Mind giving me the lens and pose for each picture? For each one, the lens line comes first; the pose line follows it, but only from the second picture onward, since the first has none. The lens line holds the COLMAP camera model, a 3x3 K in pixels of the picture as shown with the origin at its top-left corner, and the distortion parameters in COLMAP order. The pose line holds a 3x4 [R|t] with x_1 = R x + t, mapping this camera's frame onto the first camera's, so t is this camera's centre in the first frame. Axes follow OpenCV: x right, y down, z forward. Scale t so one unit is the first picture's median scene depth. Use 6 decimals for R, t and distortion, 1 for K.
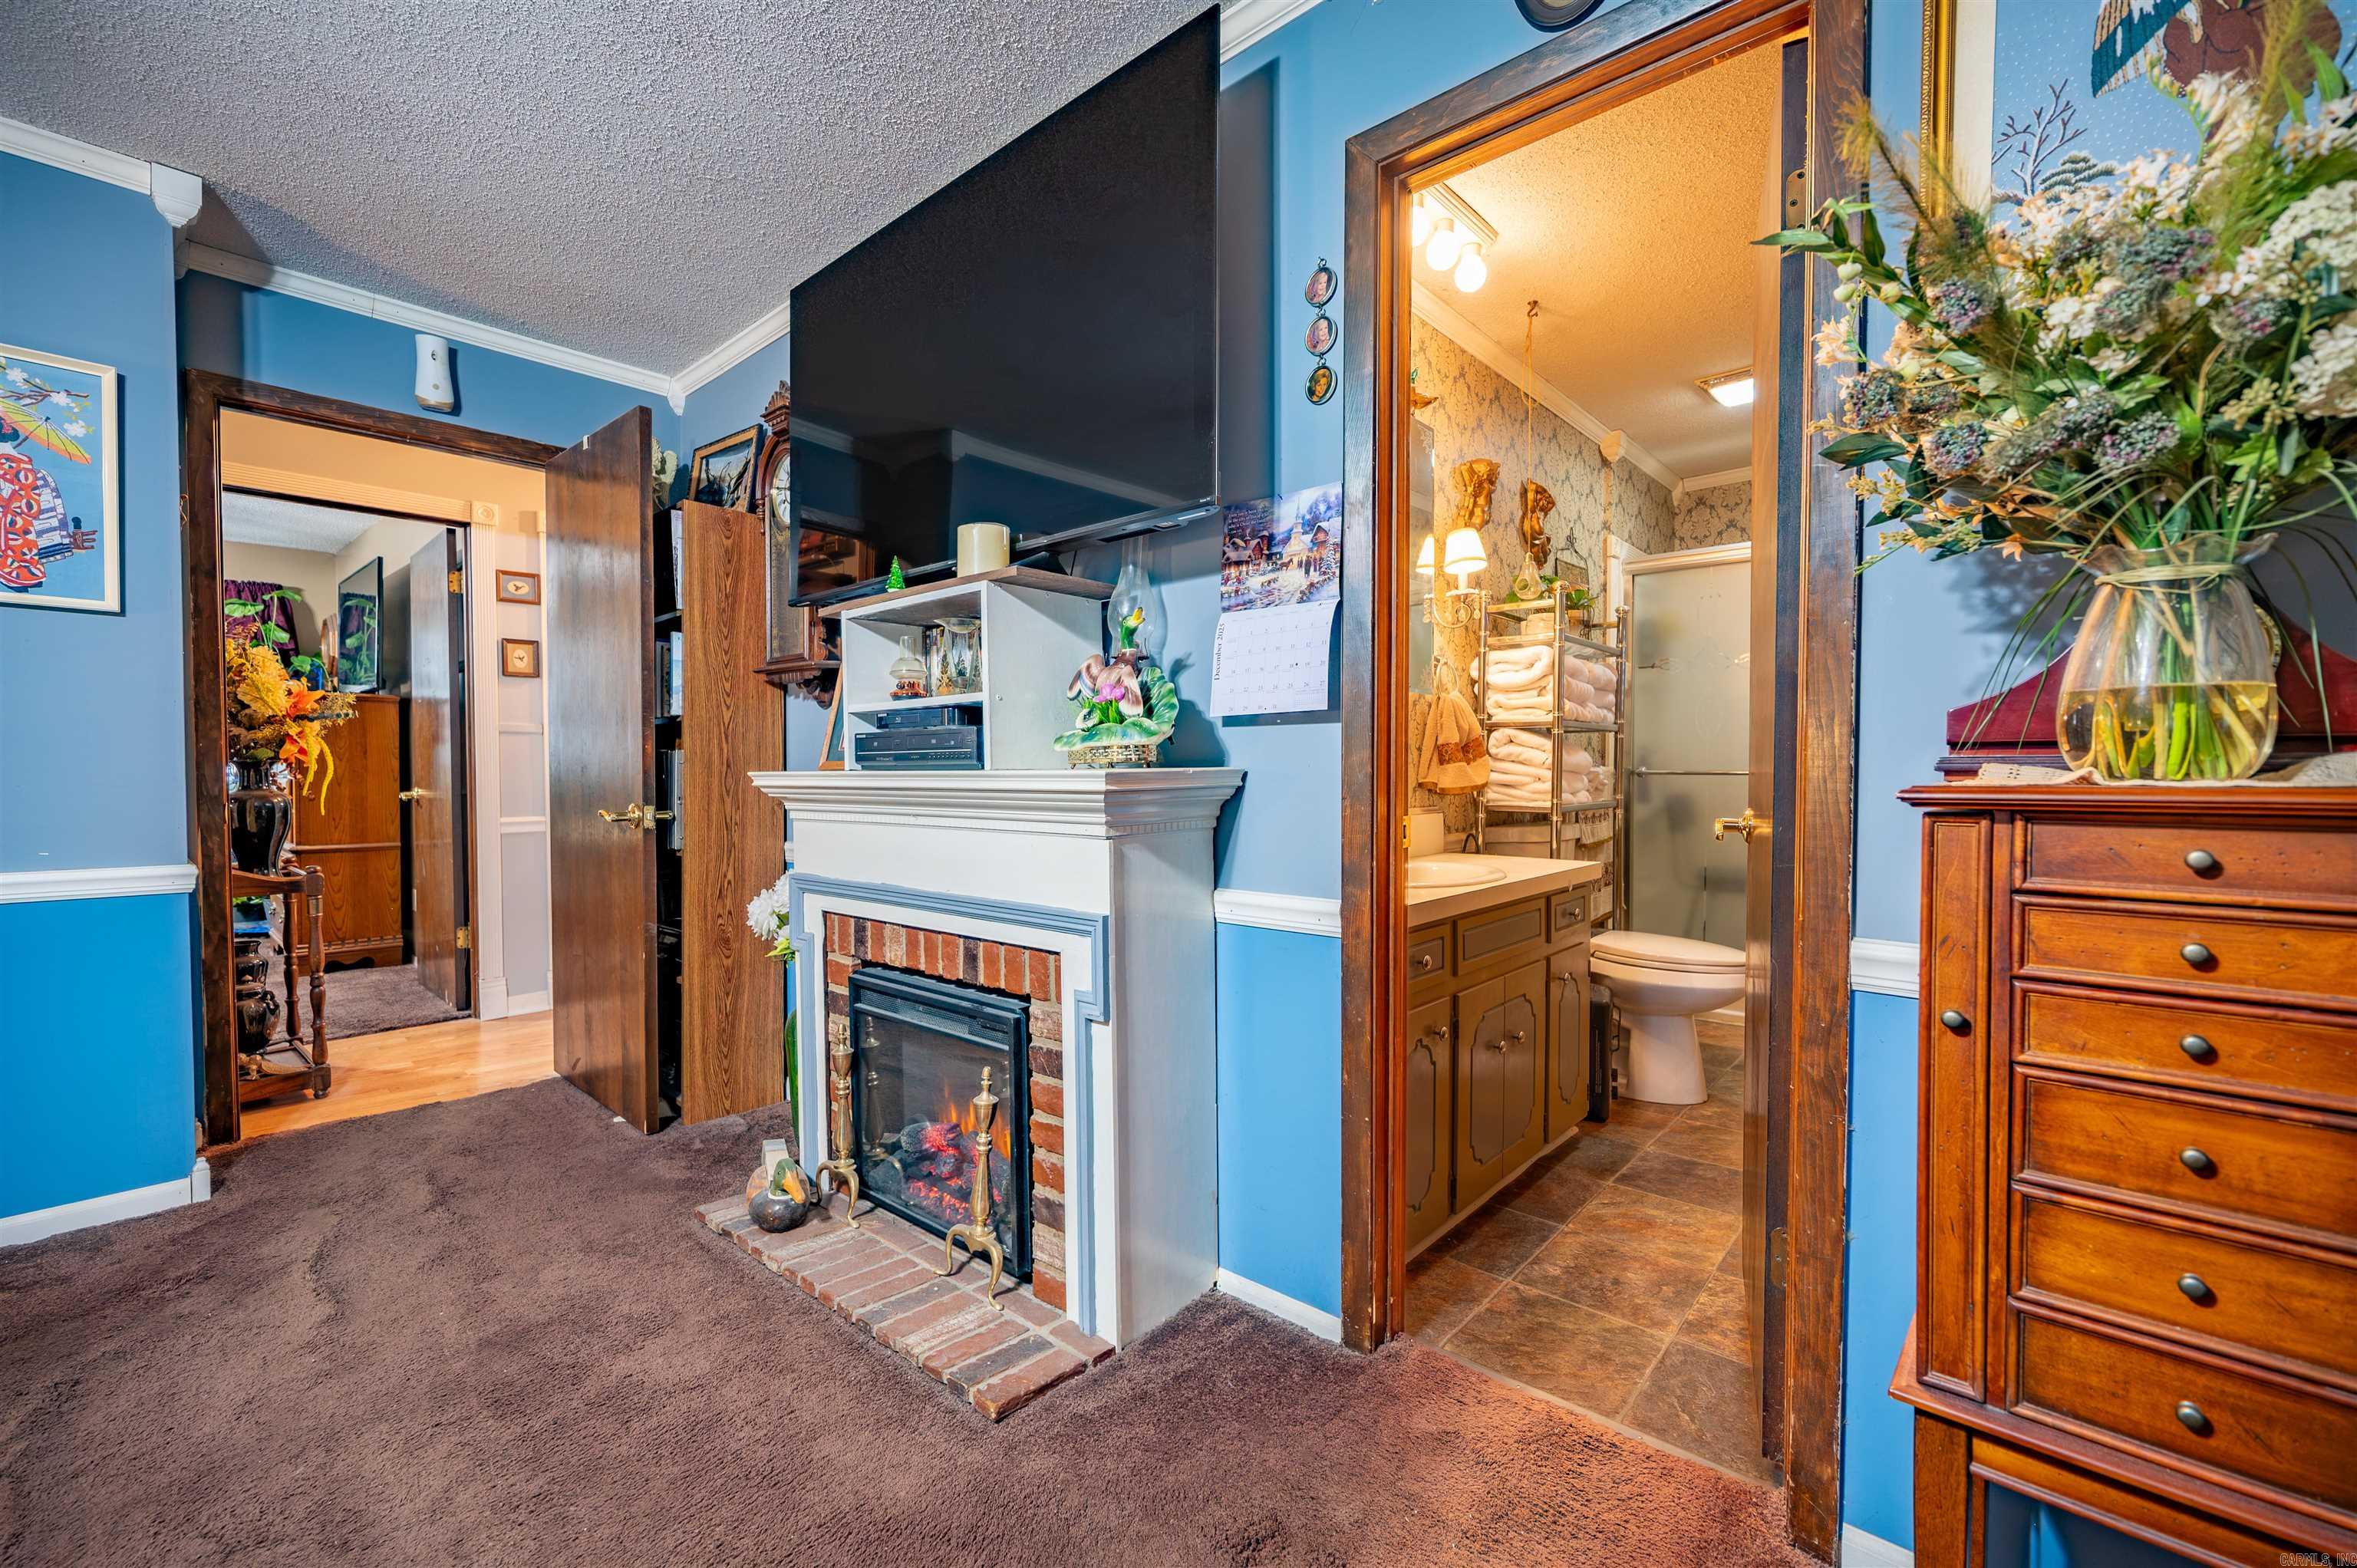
lens RADIAL K [[977.9, 0, 1179.9], [0, 977.9, 811.5], [0, 0, 1]] dist [0.000803, 0.000055]
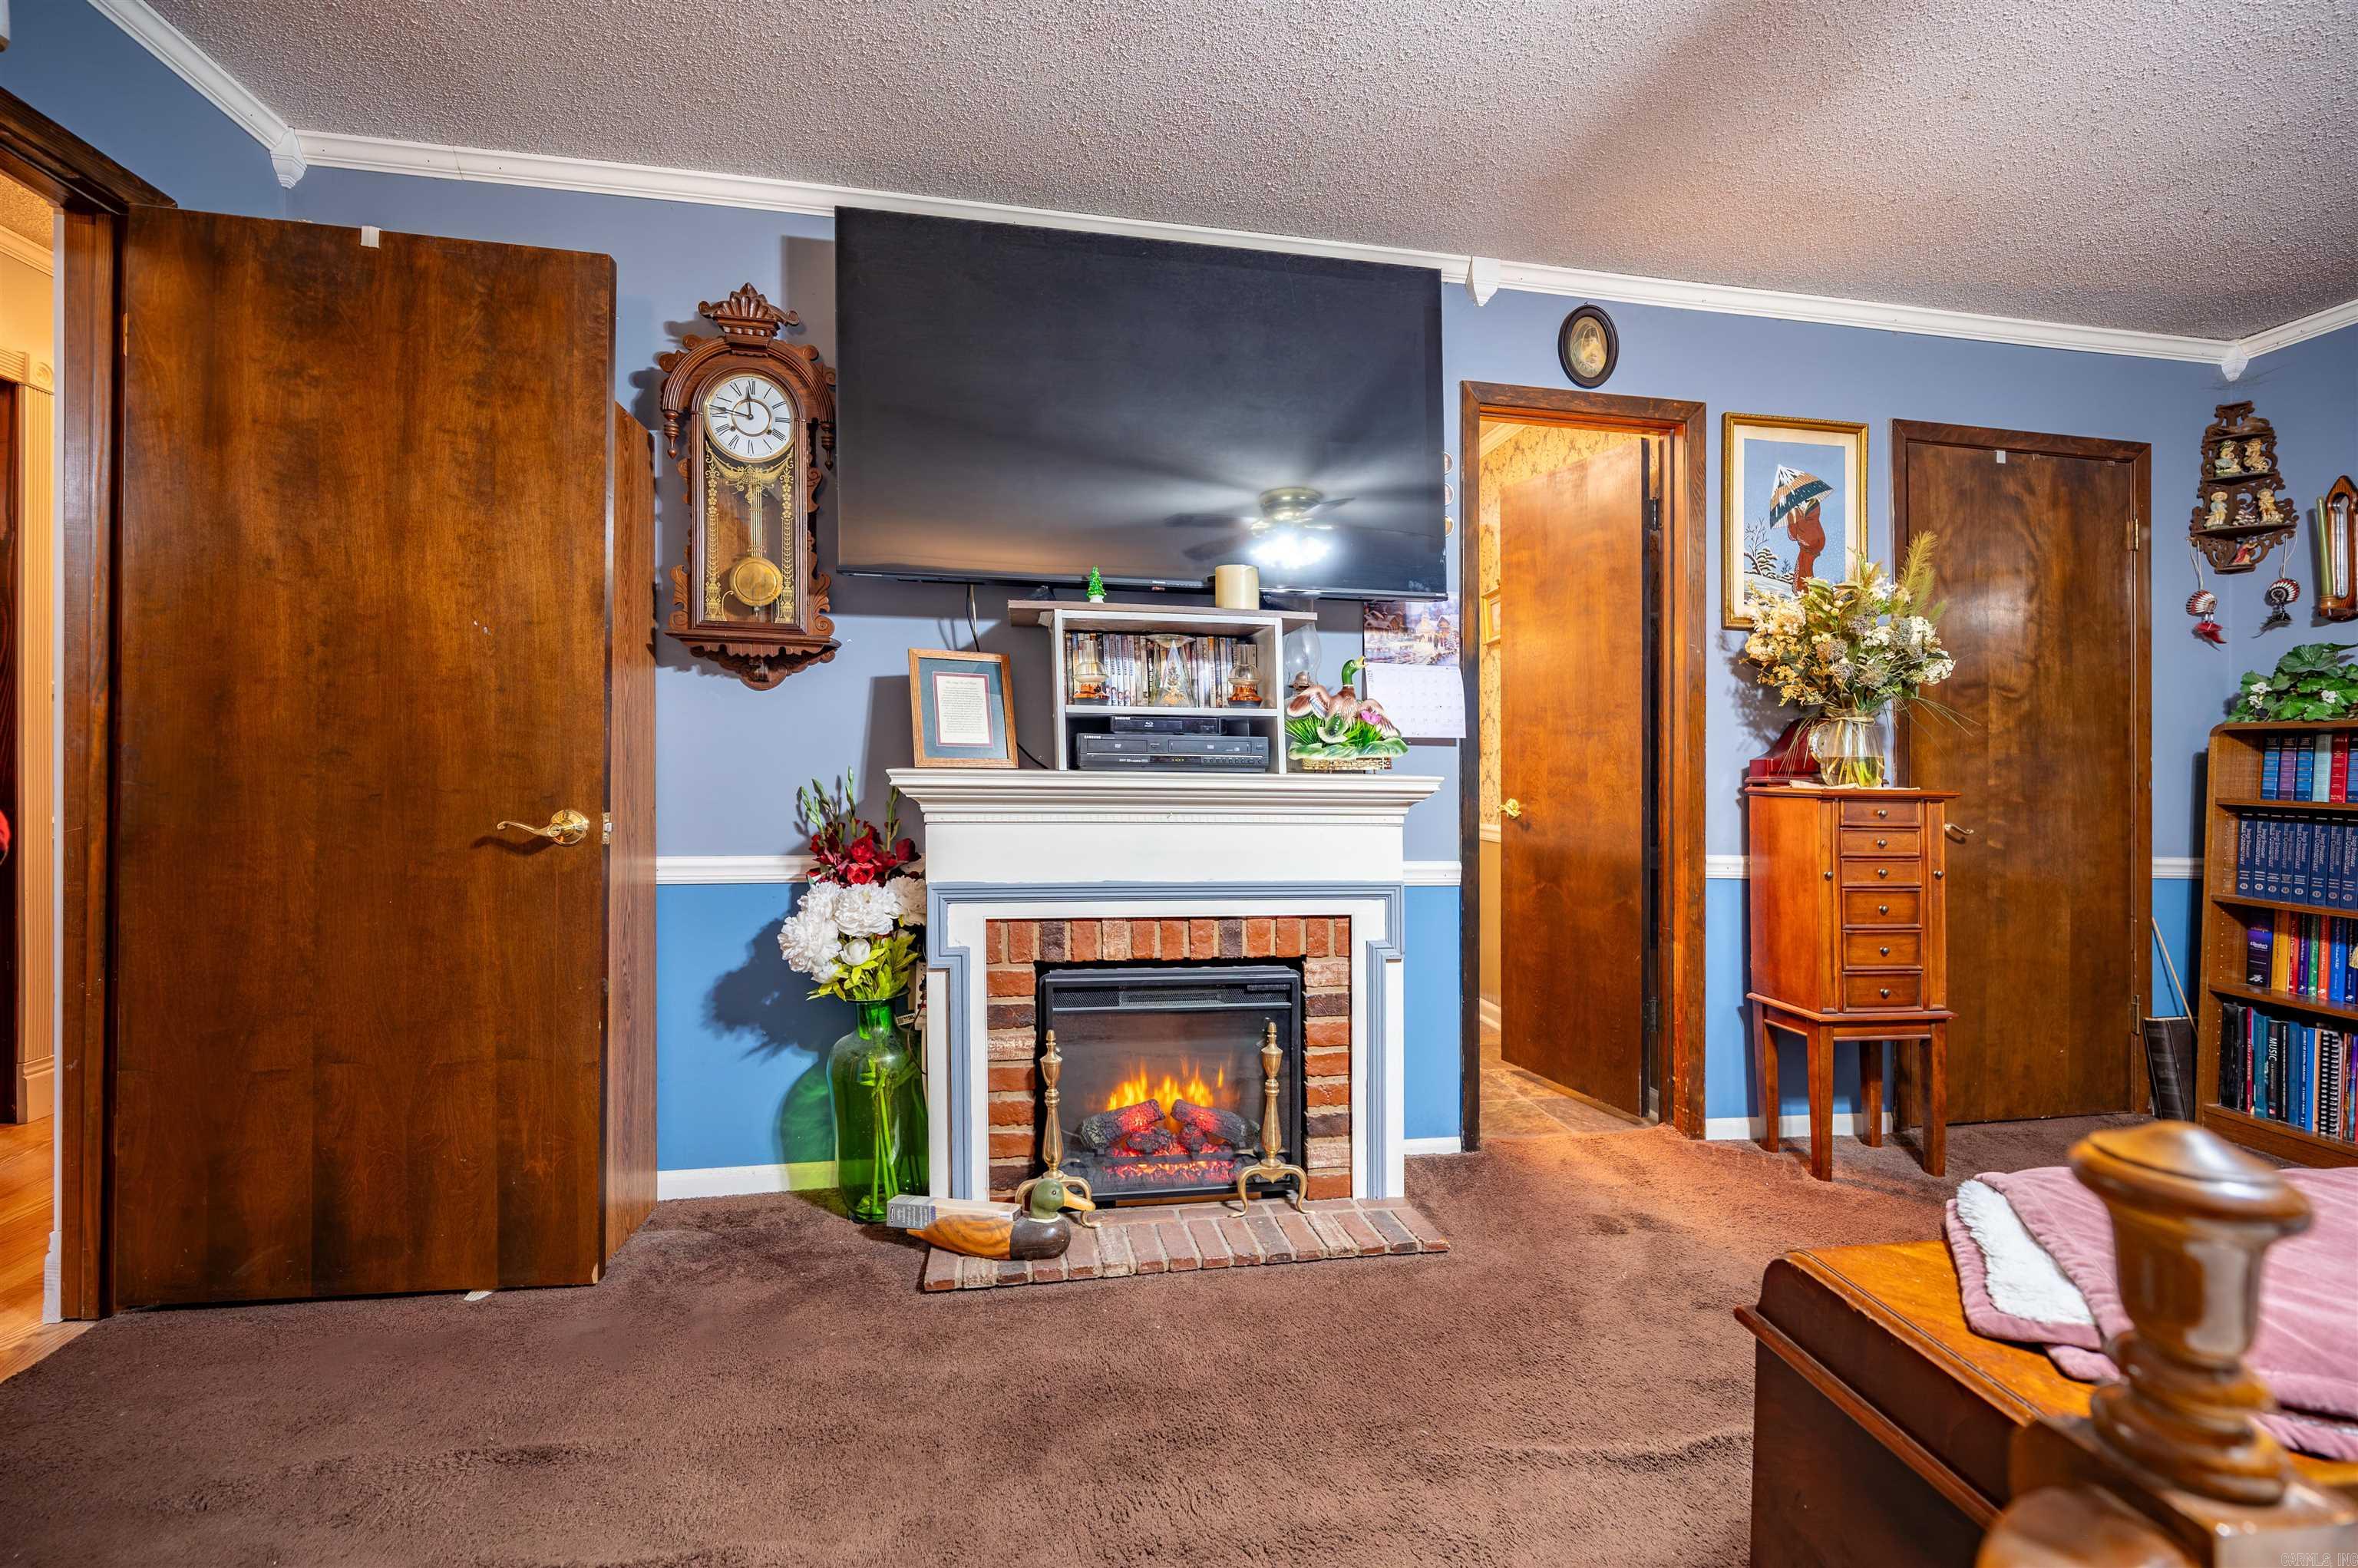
lens RADIAL K [[1002.3, 0, 1179.0], [0, 1002.3, 784.0], [0, 0, 1]] dist [0.000705, 0.000029]
pose [[0.625425, 0.004958, 0.780269, -1.259287], [0.016385, 0.999676, -0.019485, -0.007168], [-0.780113, 0.024971, 0.625141, 0.329128]]
